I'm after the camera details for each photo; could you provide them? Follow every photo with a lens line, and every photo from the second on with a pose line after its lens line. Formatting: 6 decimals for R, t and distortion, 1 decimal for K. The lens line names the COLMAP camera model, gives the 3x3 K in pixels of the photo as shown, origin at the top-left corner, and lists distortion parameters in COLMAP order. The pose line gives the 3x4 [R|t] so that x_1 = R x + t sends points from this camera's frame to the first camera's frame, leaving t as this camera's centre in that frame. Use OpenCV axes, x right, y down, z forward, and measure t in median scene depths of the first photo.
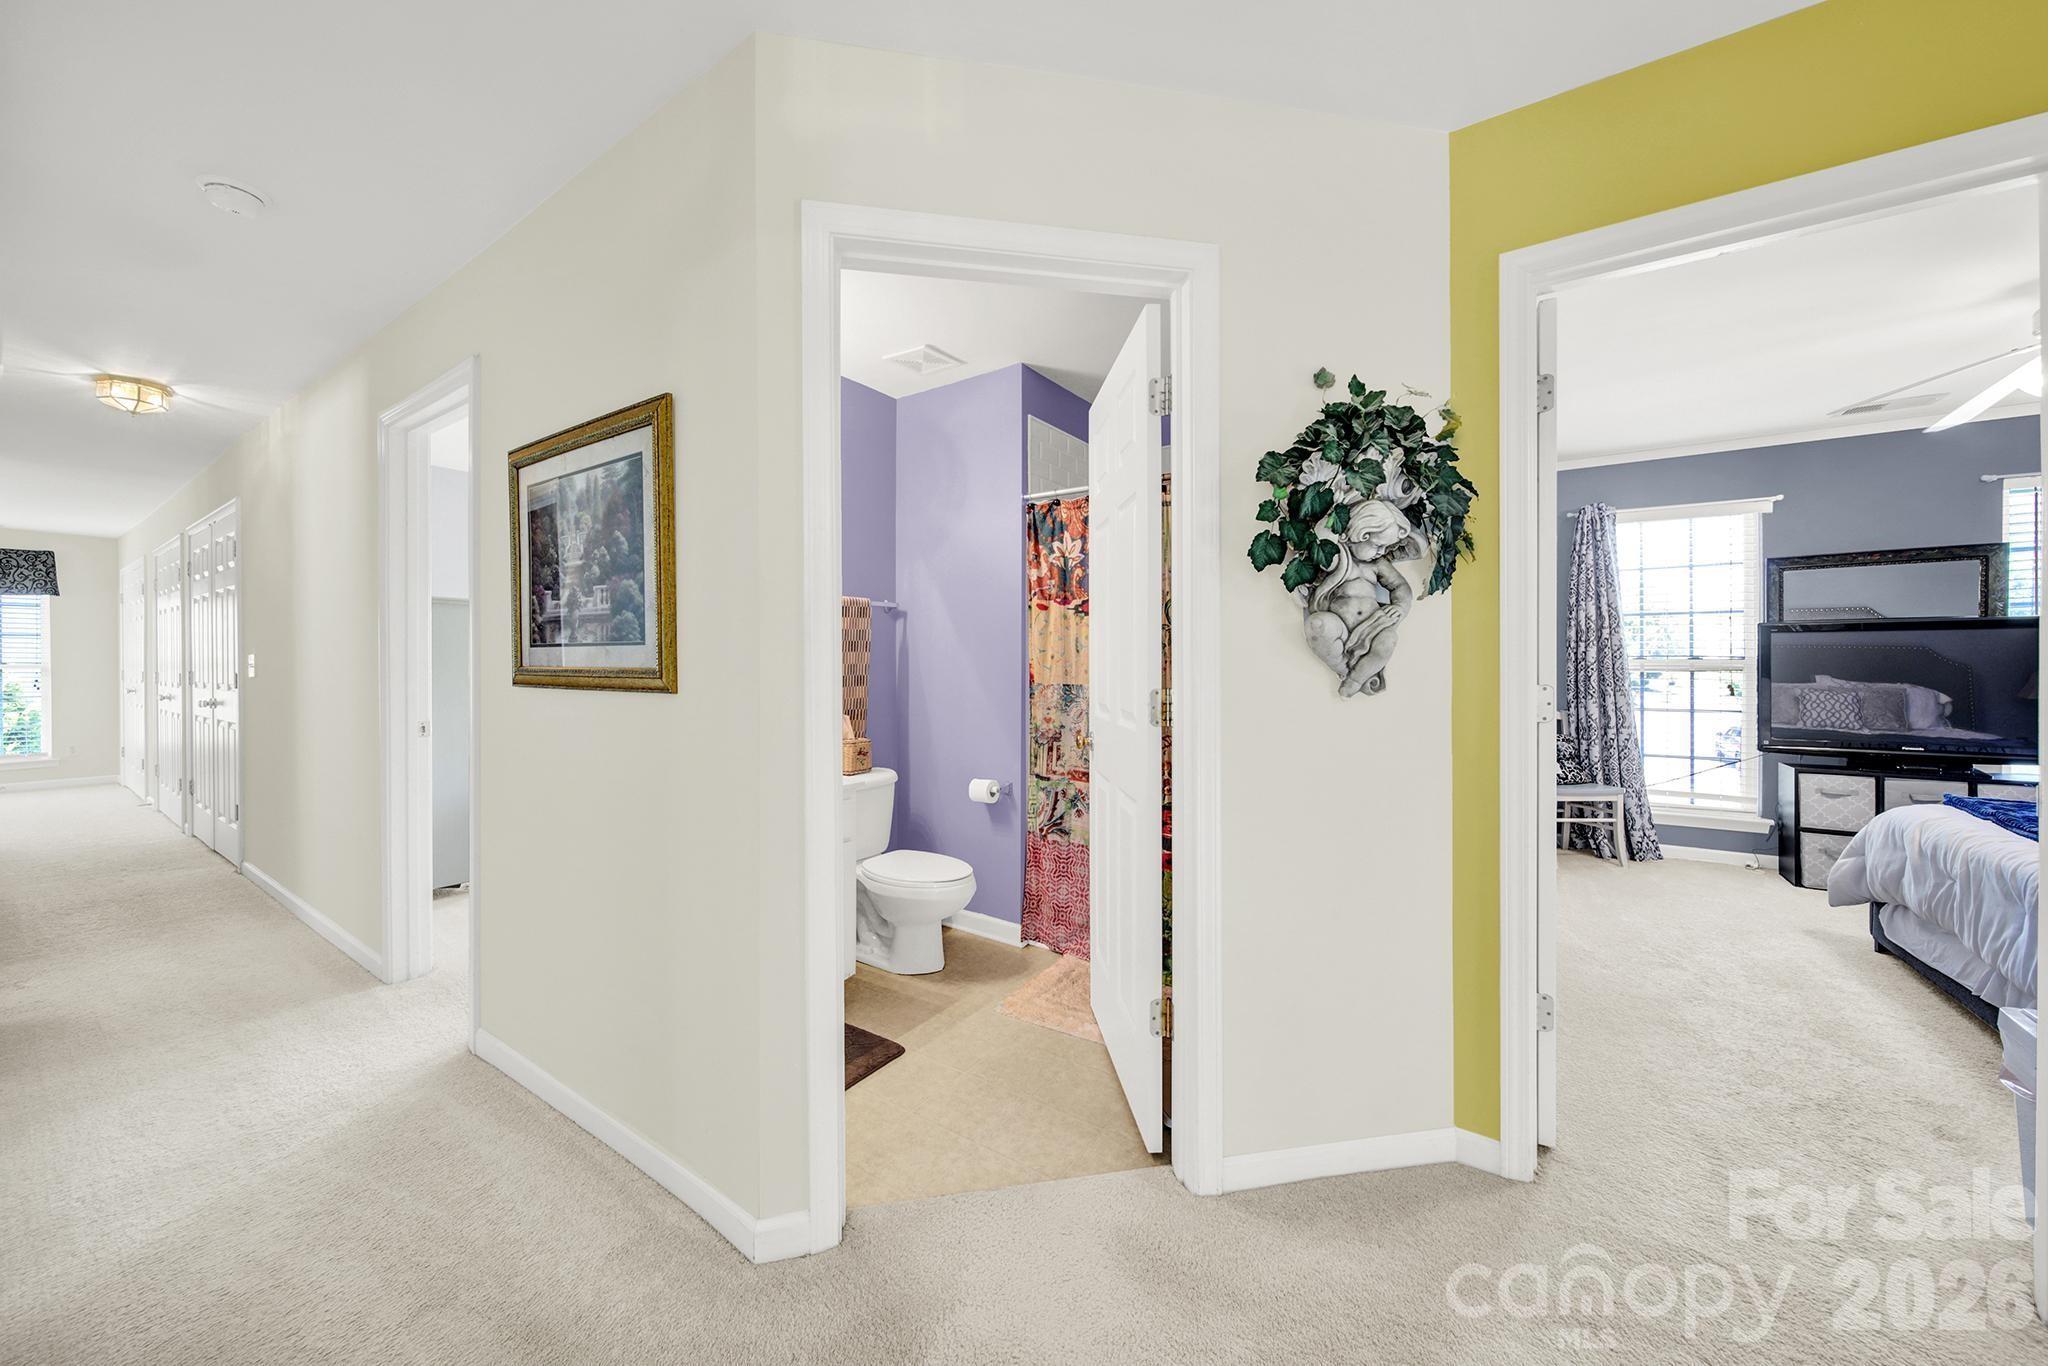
lens RADIAL K [[735.9, 0, 1019.3], [0, 735.9, 666.1], [0, 0, 1]] dist [-0.002318, -0.001432]
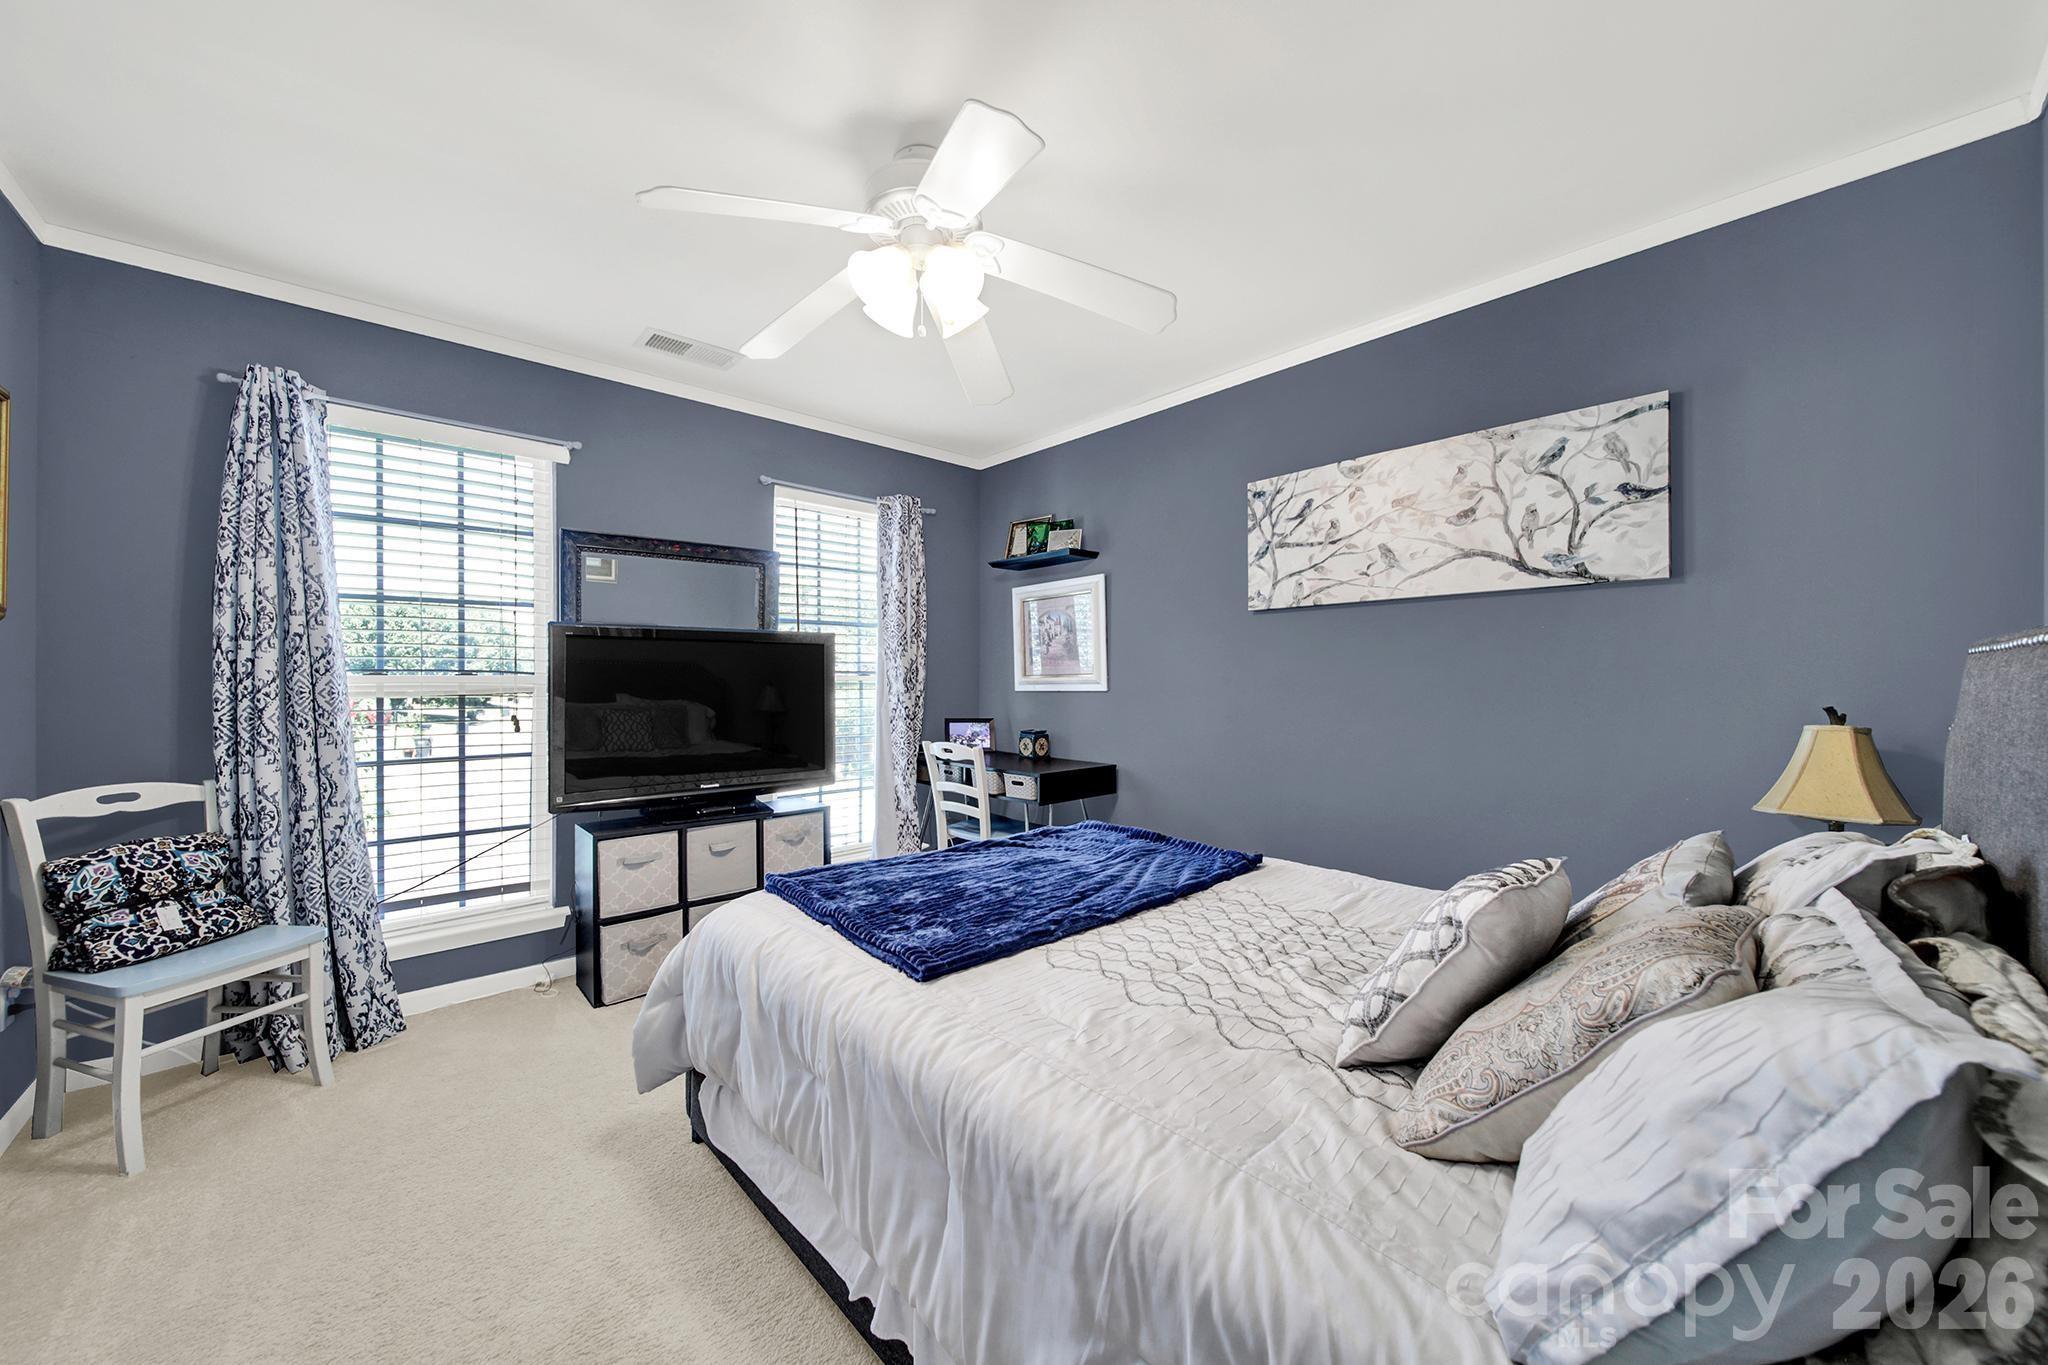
lens RADIAL K [[735.9, 0, 1024.5], [0, 735.9, 675.1], [0, 0, 1]] dist [-0.002318, -0.001432]
pose [[0.232900, 0.004645, 0.972490, 0.433664], [0.002696, 0.999982, -0.005422, -0.005335], [-0.972497, 0.003884, 0.232883, 0.401219]]
